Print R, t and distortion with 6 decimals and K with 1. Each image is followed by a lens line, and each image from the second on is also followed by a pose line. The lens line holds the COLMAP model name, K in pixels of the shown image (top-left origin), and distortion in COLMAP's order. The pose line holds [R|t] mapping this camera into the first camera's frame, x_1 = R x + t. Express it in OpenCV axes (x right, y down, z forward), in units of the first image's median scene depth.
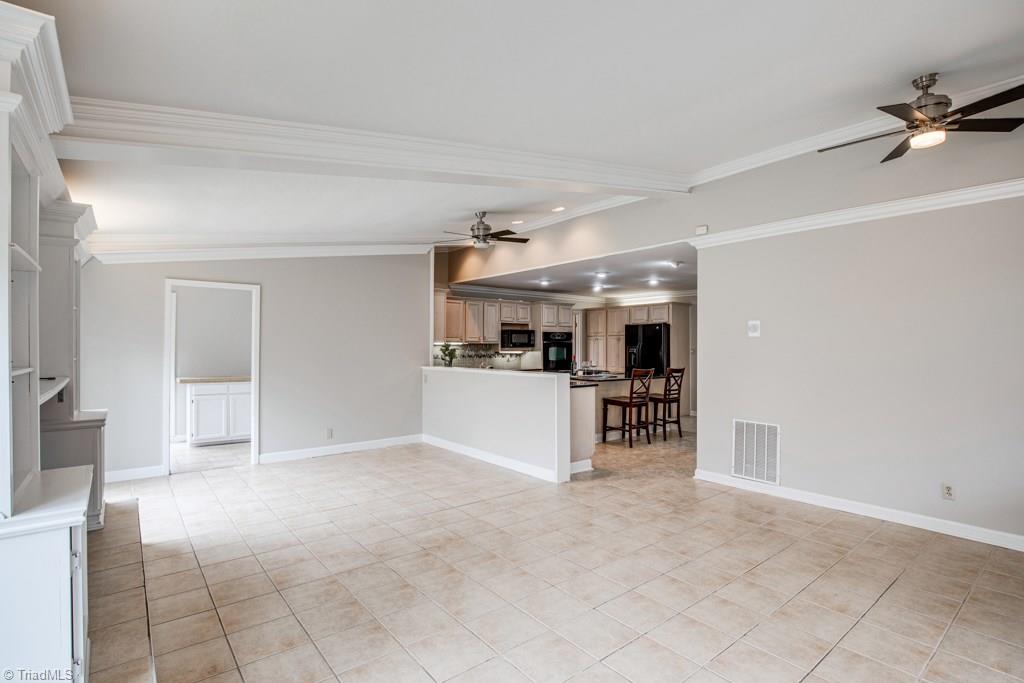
lens RADIAL K [[496.9, 0, 516.1], [0, 496.9, 338.9], [0, 0, 1]] dist [-0.021104, 0.000729]
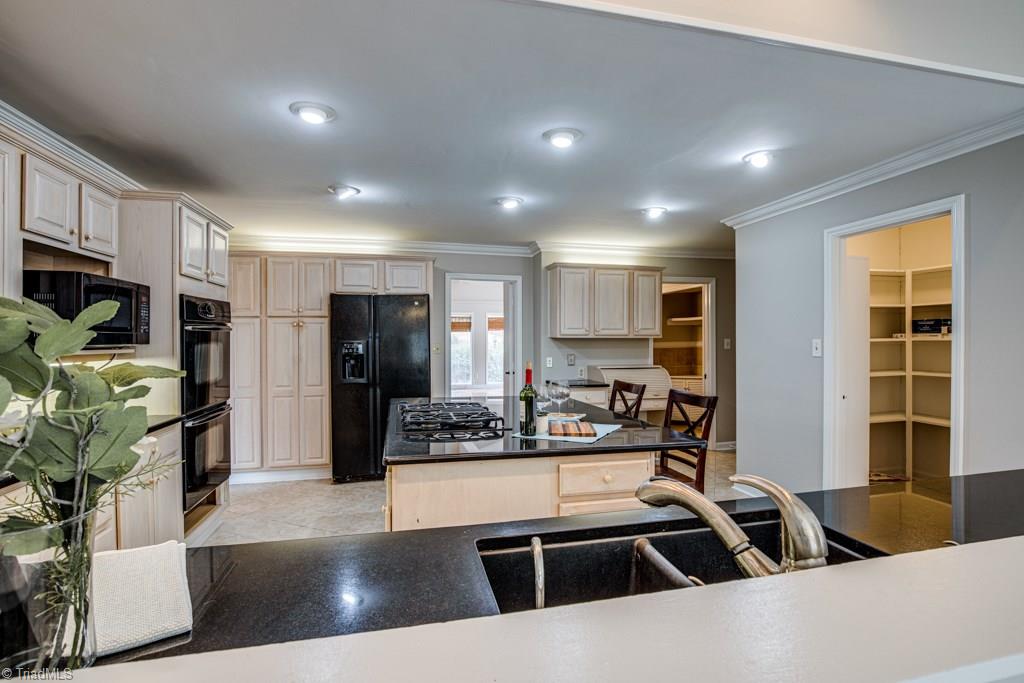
lens RADIAL K [[496.9, 0, 516.1], [0, 496.9, 338.9], [0, 0, 1]] dist [-0.021104, 0.000729]
pose [[0.435198, -0.001883, 0.900333, -0.127545], [-0.009700, 0.999930, 0.006780, 0.009617], [-0.900283, -0.011684, 0.435149, 0.685683]]
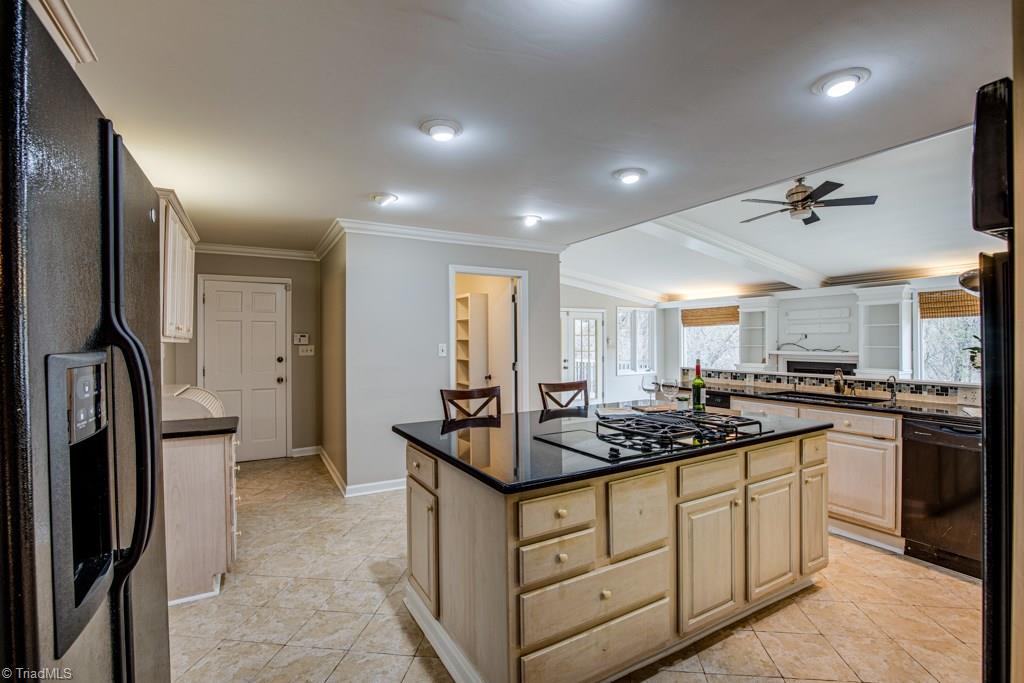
lens RADIAL K [[466.3, 0, 517.3], [0, 466.3, 340.0], [0, 0, 1]] dist [-0.028173, 0.000626]
pose [[-0.987964, 0.003366, 0.154649, 0.162569], [0.000560, 0.999834, -0.018185, 0.015333], [-0.154685, -0.017879, -0.987802, 1.105909]]
